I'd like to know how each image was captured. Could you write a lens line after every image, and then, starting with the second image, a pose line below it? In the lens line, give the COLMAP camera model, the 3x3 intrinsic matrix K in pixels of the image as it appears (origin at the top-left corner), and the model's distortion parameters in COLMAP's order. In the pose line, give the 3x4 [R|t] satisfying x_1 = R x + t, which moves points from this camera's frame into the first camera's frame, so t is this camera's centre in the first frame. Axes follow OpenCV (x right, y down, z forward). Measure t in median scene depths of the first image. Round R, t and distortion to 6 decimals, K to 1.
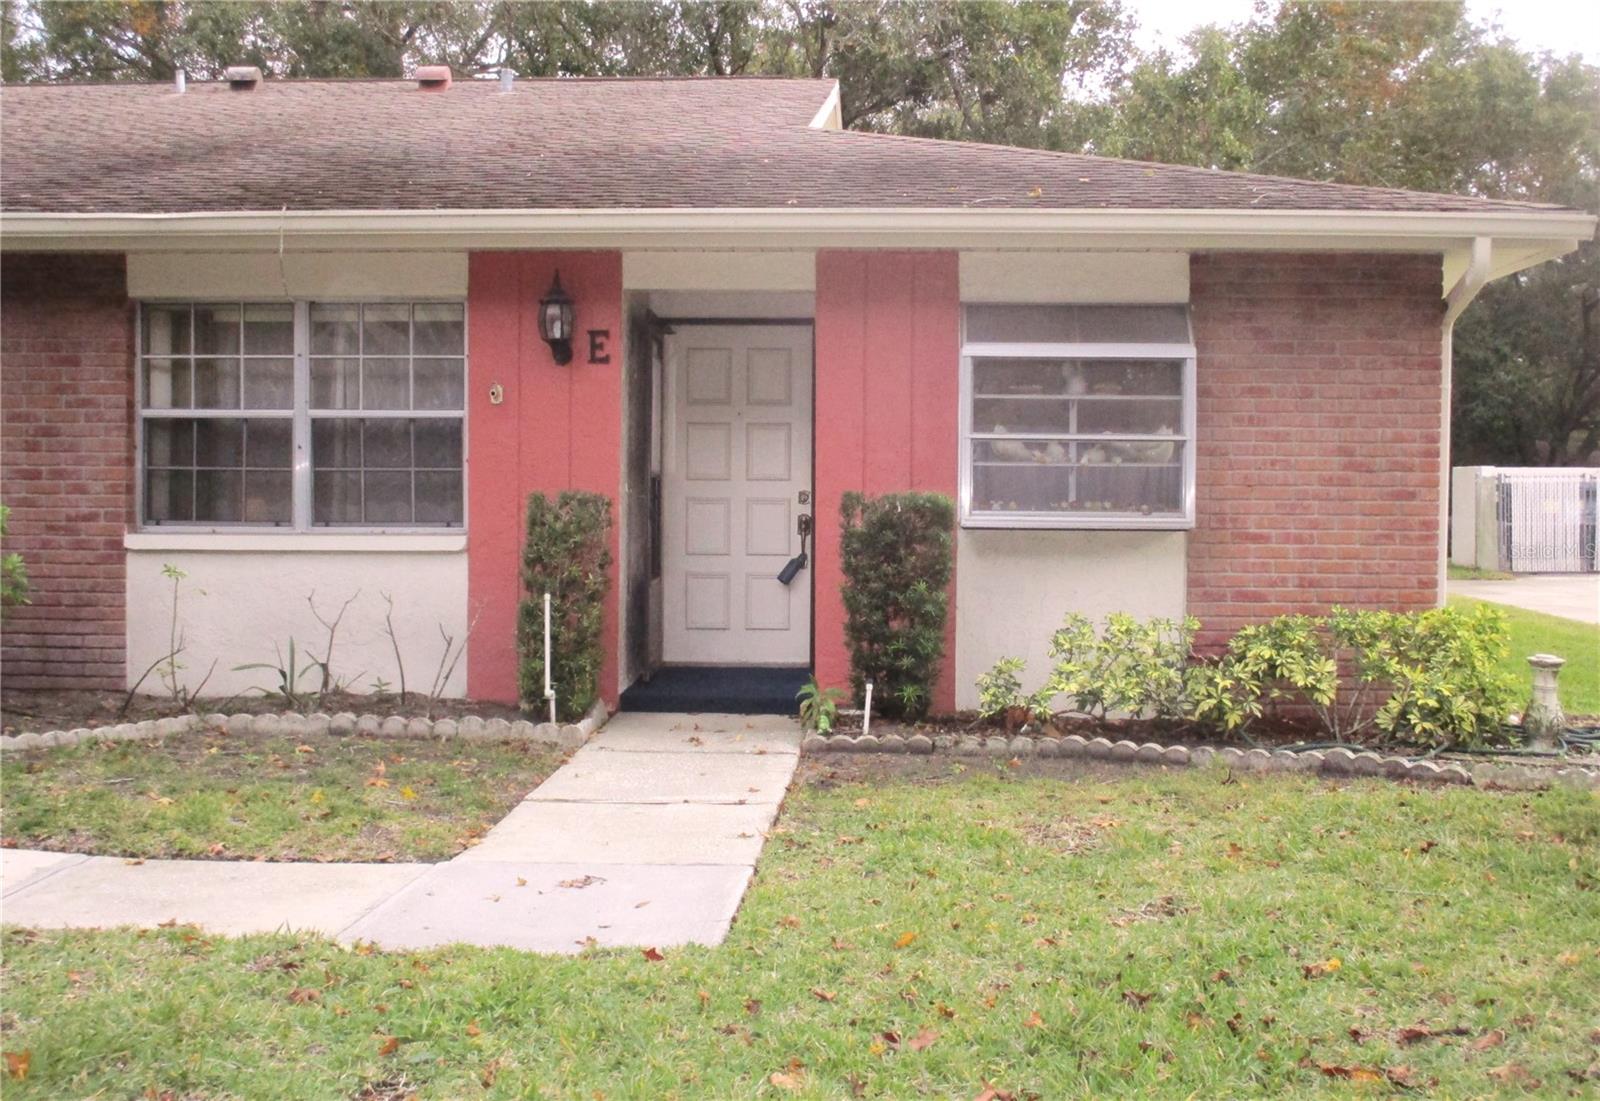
lens RADIAL K [[1794.4, 0, 800.0], [0, 1794.4, 550.5], [0, 0, 1]] dist [-0.039464, -0.009511]
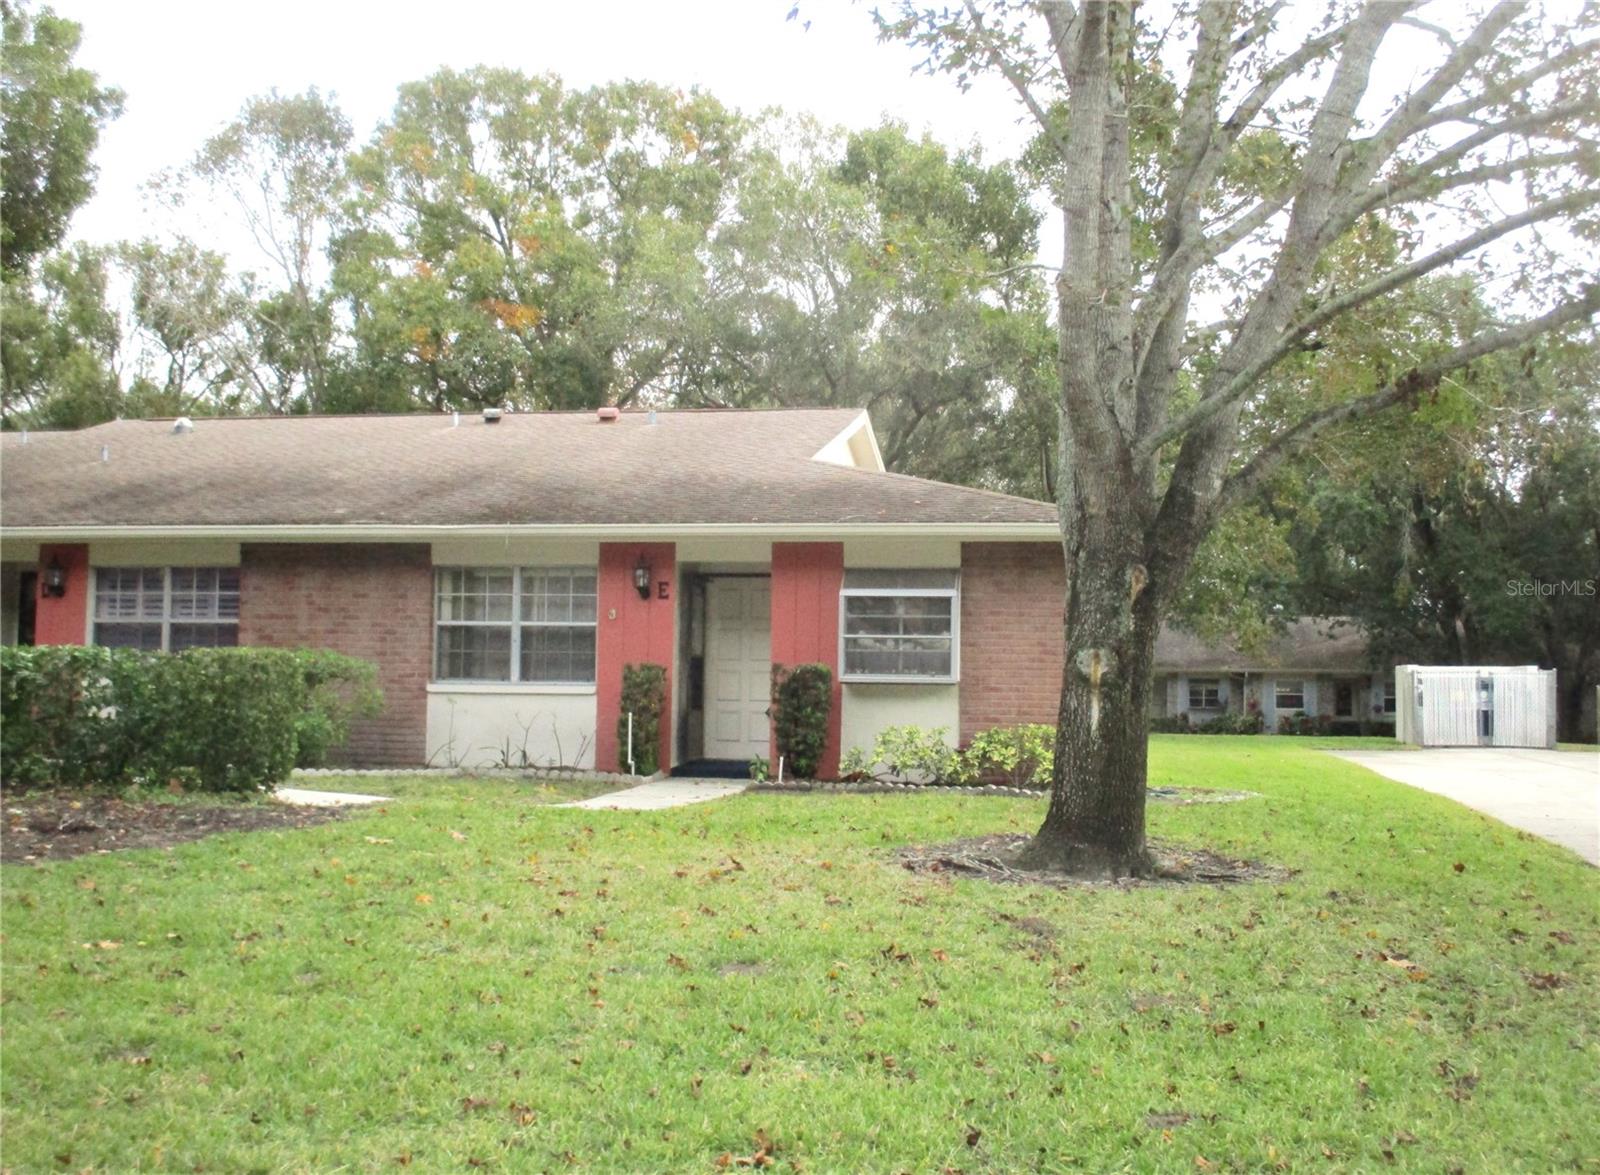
lens RADIAL K [[1835.0, 0, 800.0], [0, 1835.0, 587.5], [0, 0, 1]] dist [-0.022202, -0.026744]
pose [[0.990965, -0.000492, -0.134121, 0.307918], [-0.012303, 0.995444, -0.094556, 0.072287], [0.133556, 0.095352, 0.986443, -0.972732]]
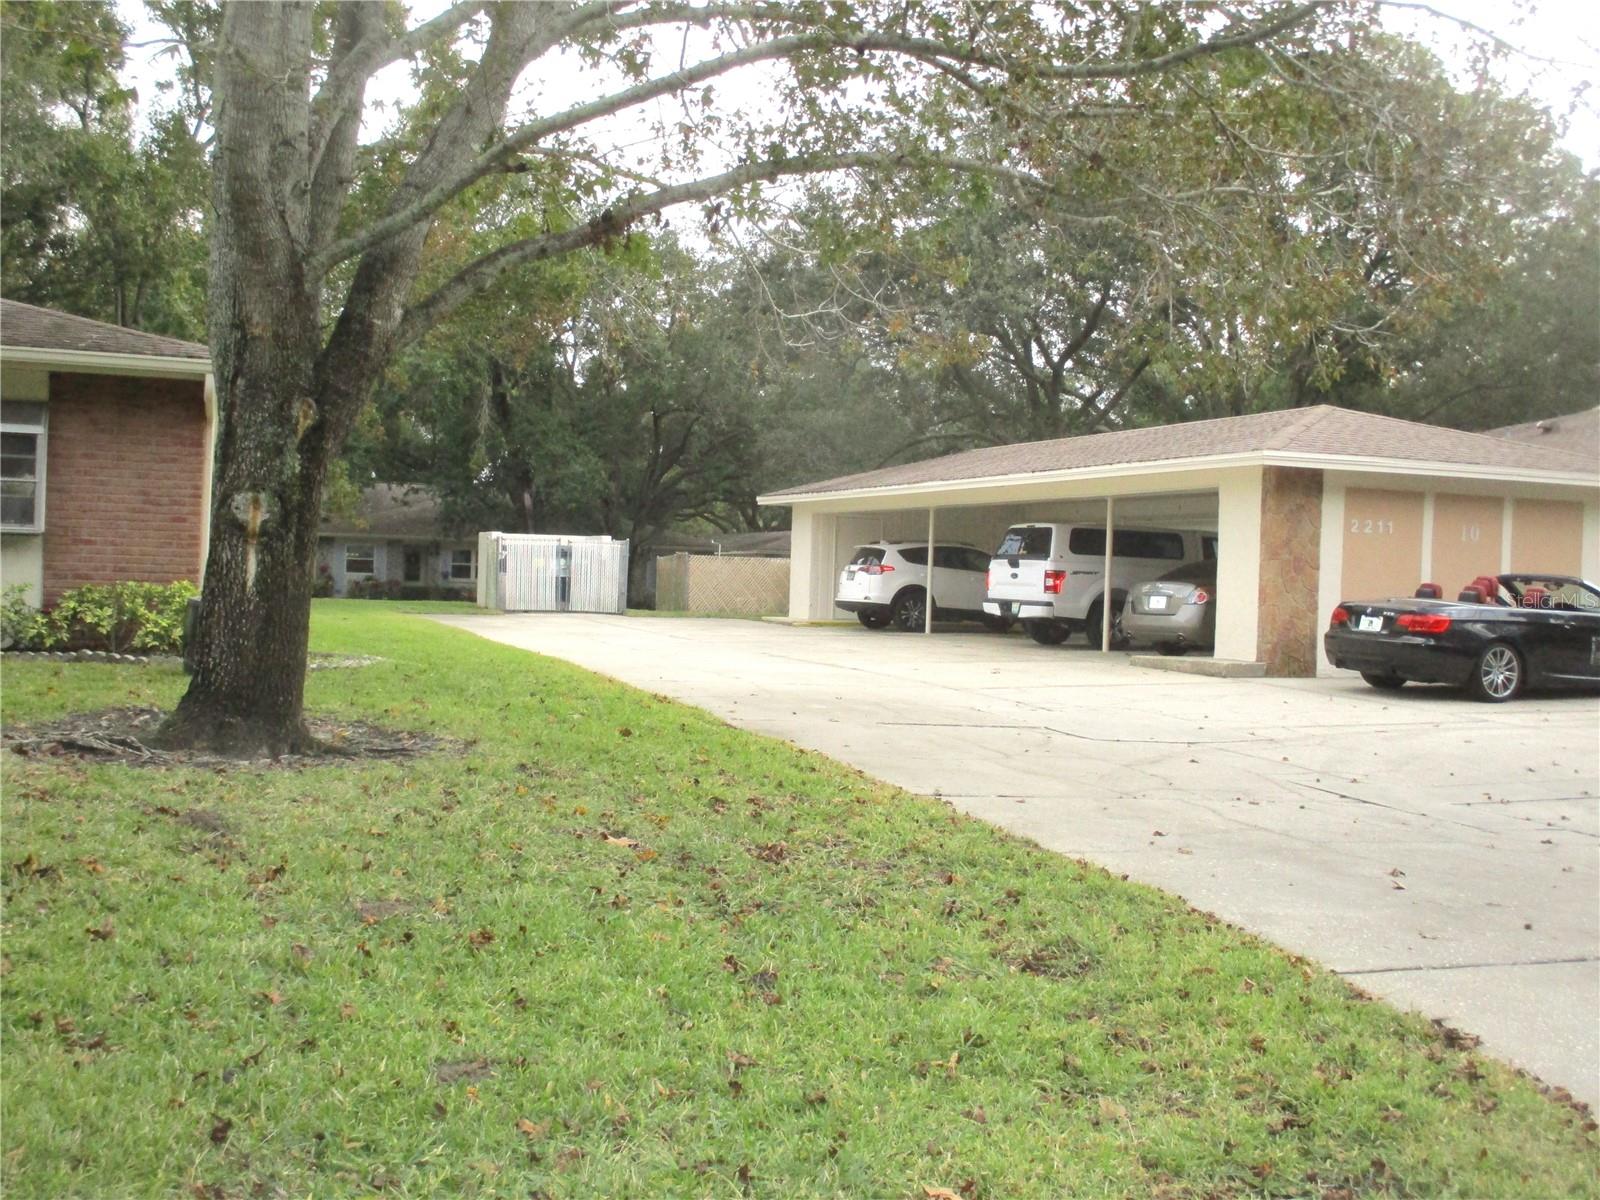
lens RADIAL K [[1766.8, 0, 852.8], [0, 1766.8, 589.9], [0, 0, 1]] dist [-0.067244, 0.047090]
pose [[0.914908, 0.021486, 0.403091, 0.249537], [-0.011485, 0.999564, -0.027213, 0.074404], [-0.403500, 0.020267, 0.914755, -0.797578]]
